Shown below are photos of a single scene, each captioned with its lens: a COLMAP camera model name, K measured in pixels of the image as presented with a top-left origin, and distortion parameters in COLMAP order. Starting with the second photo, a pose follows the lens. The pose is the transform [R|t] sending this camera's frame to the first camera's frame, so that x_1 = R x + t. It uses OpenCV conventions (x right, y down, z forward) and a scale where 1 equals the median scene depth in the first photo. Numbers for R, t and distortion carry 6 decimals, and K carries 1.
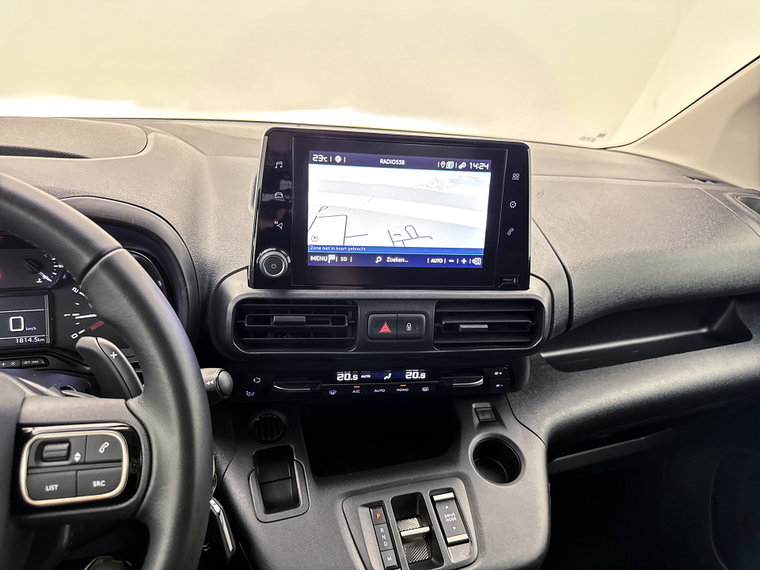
lens RADIAL K [[545.3, 0, 380.0], [0, 545.3, 285.0], [0, 0, 1]] dist [0.075530, -0.086247]
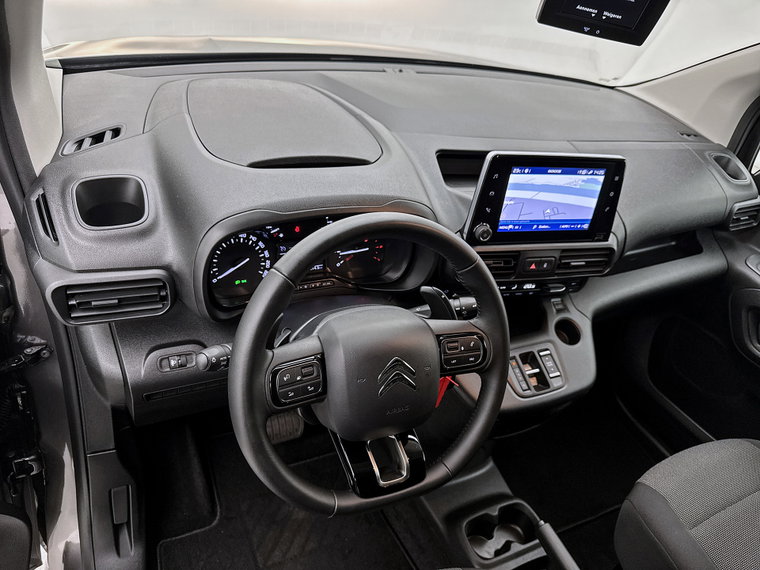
lens RADIAL K [[545.3, 0, 380.0], [0, 545.3, 285.0], [0, 0, 1]] dist [0.075530, -0.086247]
pose [[0.987160, -0.002552, 0.159713, -0.718698], [-0.044209, 0.956449, 0.288533, -0.330668], [-0.153494, -0.291889, 0.944055, -0.560073]]
